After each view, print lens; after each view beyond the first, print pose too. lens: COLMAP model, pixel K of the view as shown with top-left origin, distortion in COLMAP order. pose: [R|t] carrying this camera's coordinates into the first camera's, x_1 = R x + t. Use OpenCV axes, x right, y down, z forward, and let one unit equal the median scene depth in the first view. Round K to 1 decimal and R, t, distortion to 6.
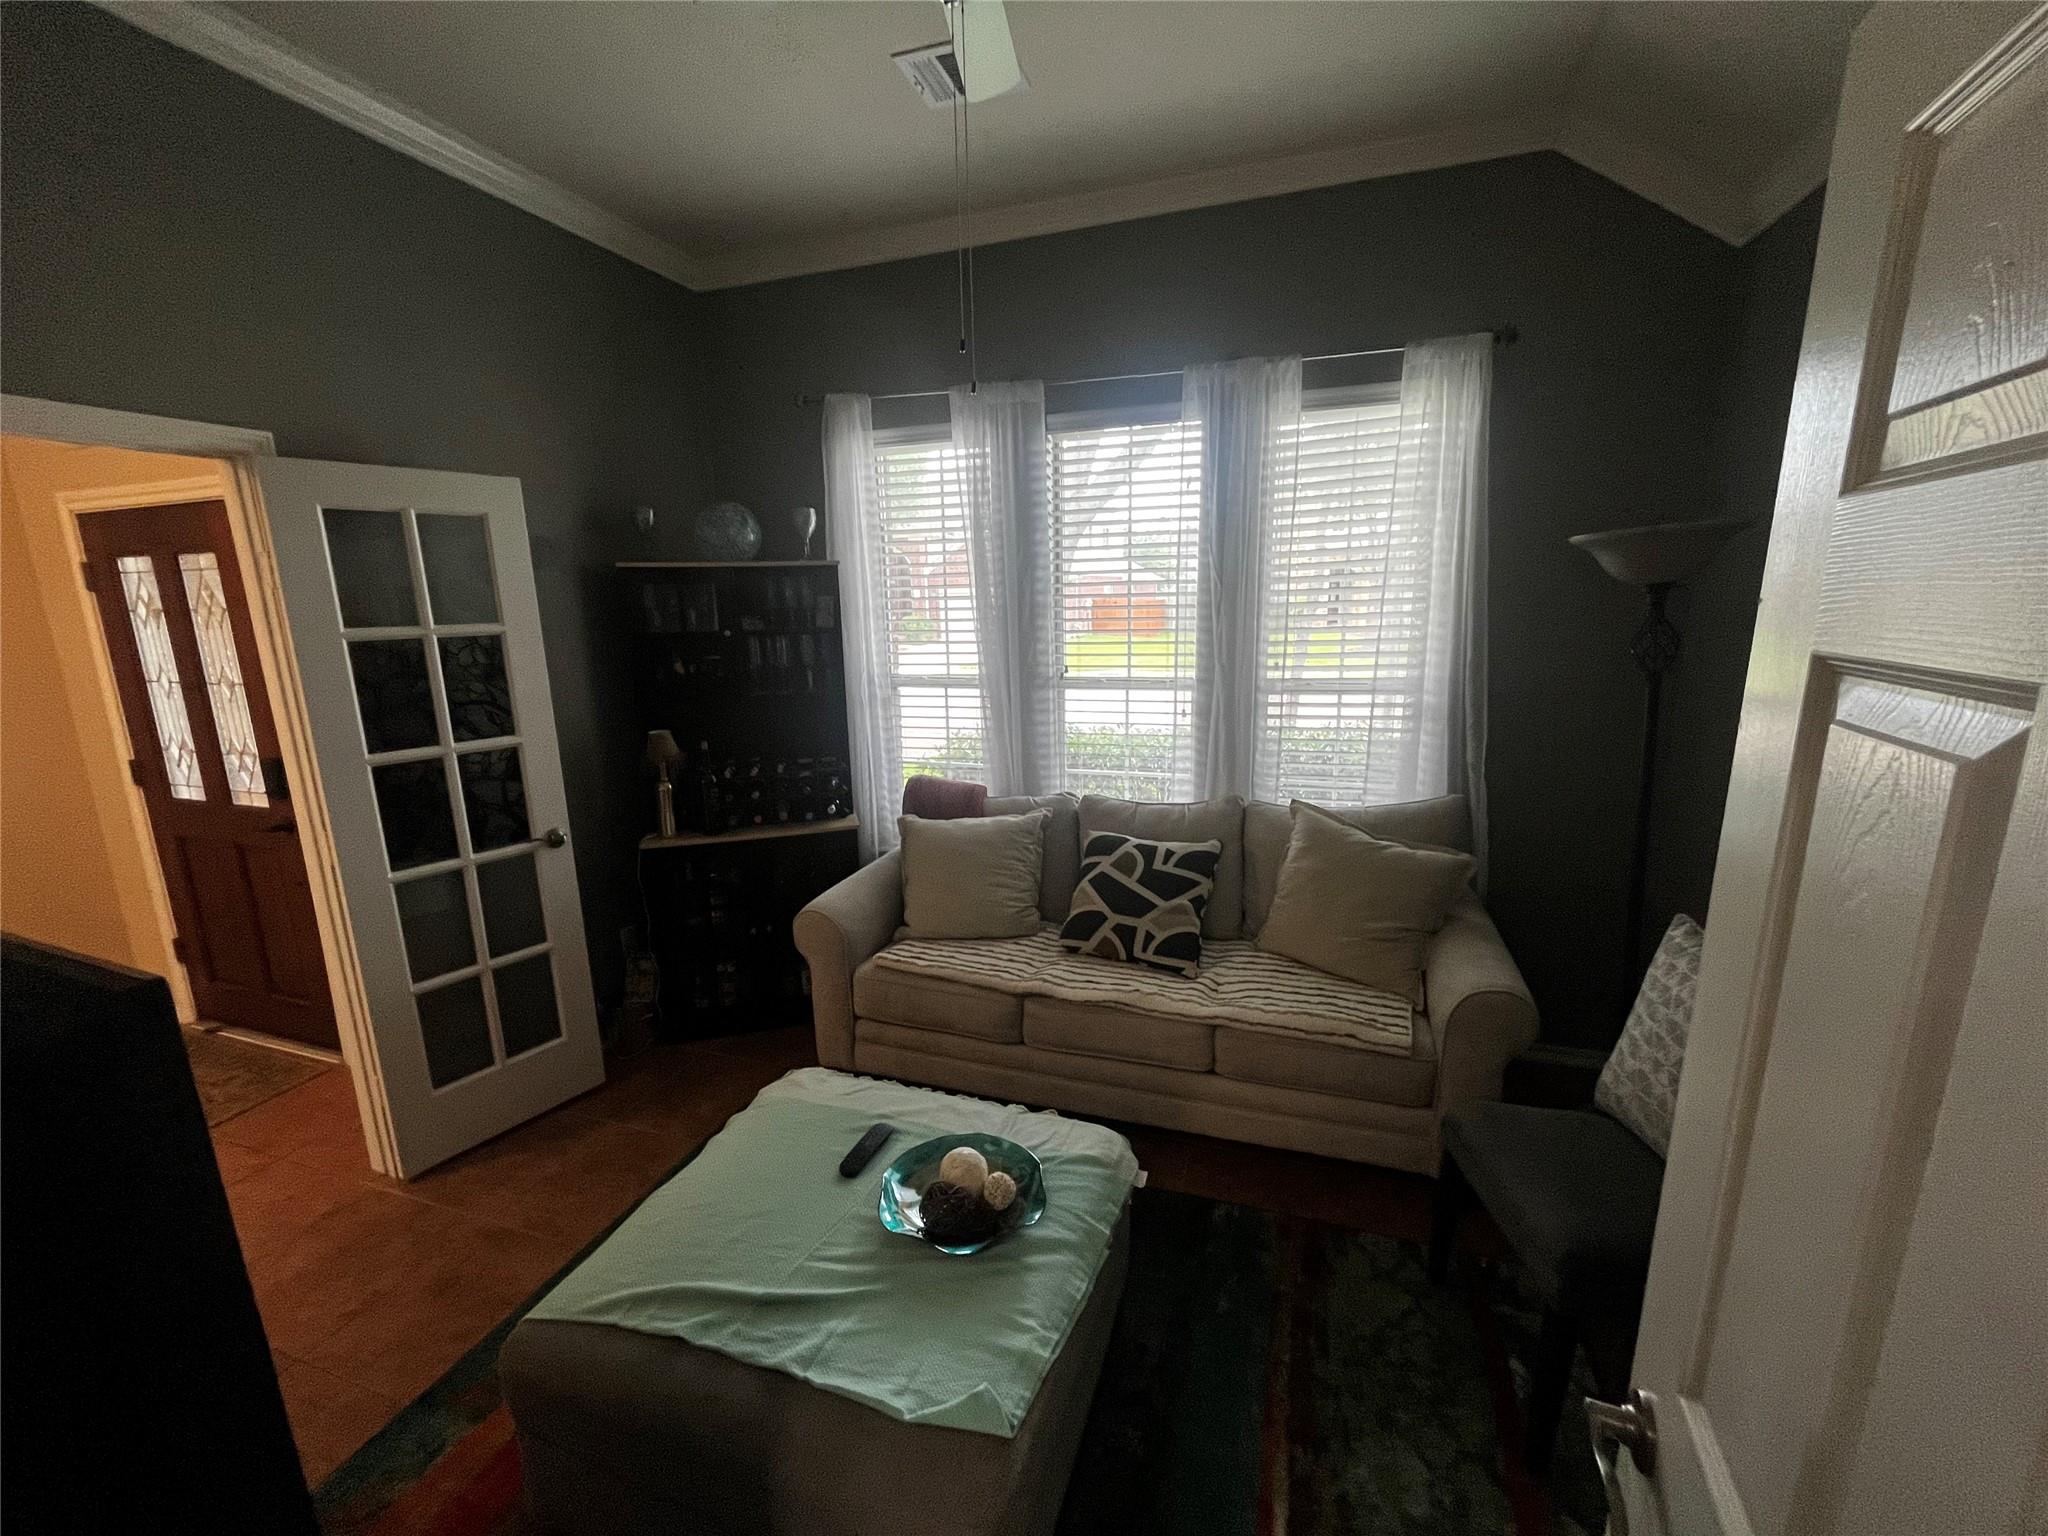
lens RADIAL K [[828.3, 0, 1022.3], [0, 828.3, 764.7], [0, 0, 1]] dist [-0.000621, -0.000155]
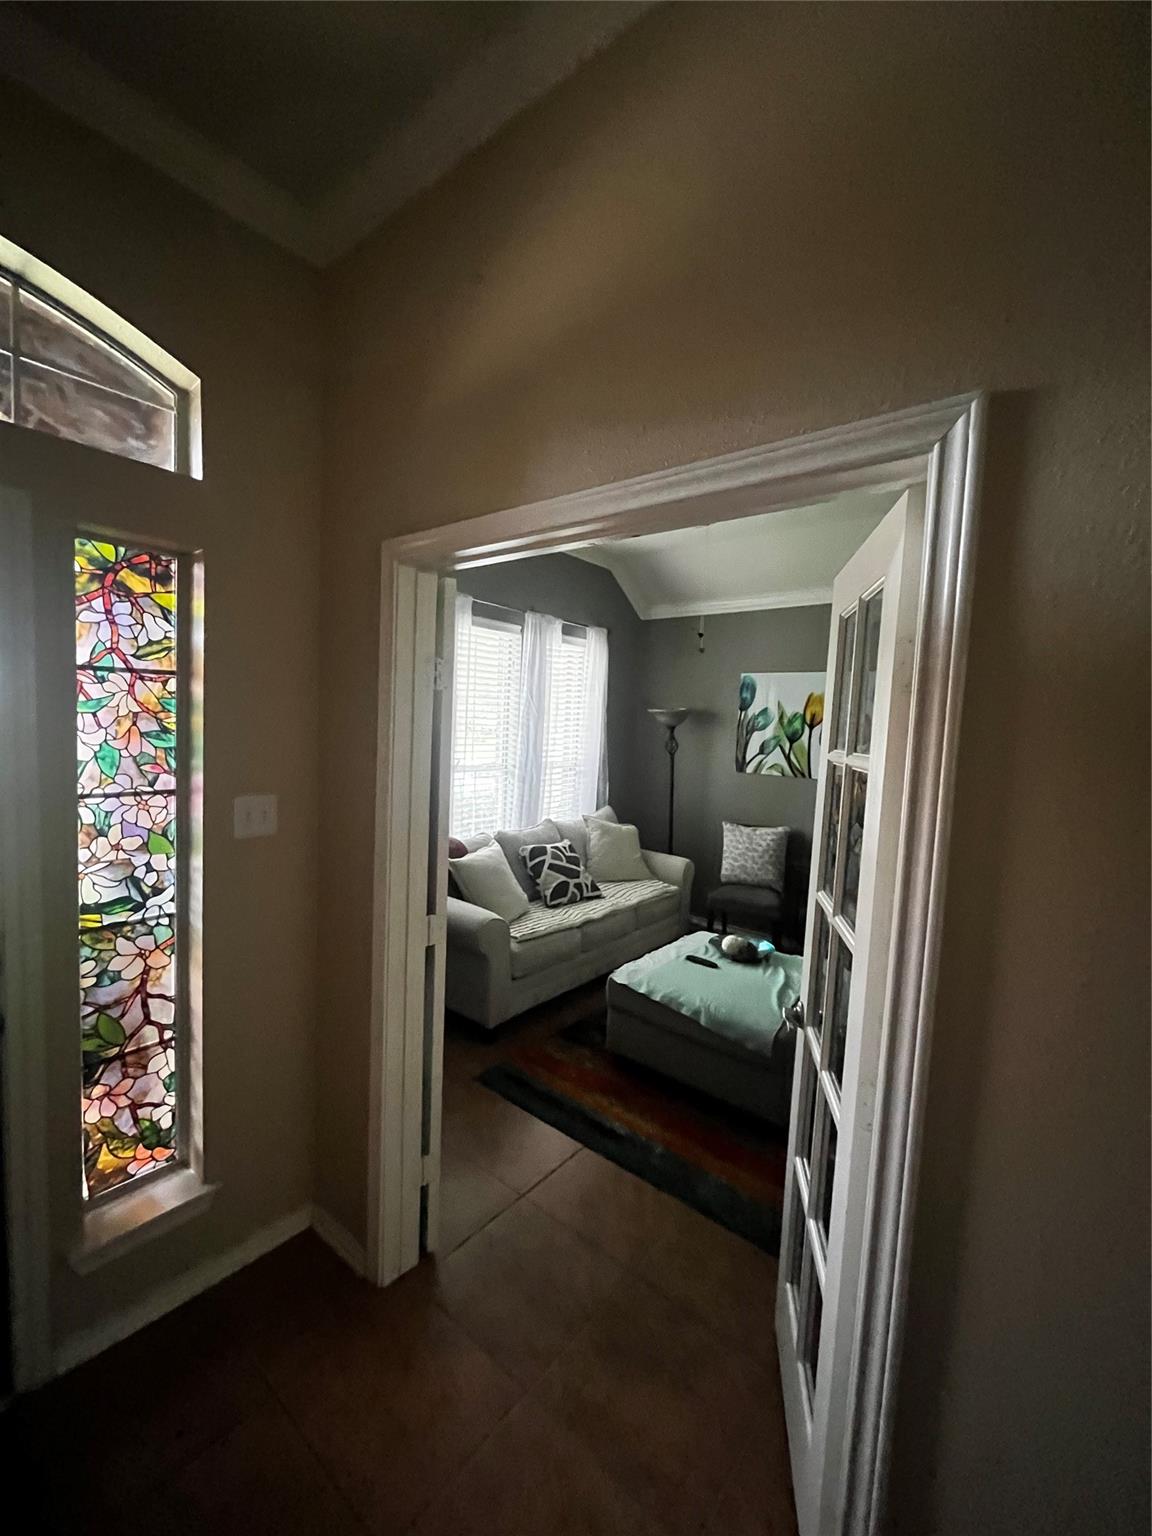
lens RADIAL K [[621.2, 0, 576.0], [0, 621.2, 768.0], [0, 0, 1]] dist [-0.000621, -0.000155]
pose [[0.359888, -0.037086, 0.932258, -1.267851], [0.139371, 0.990135, -0.014414, -0.061922], [-0.922527, 0.135117, 0.361506, 0.413218]]
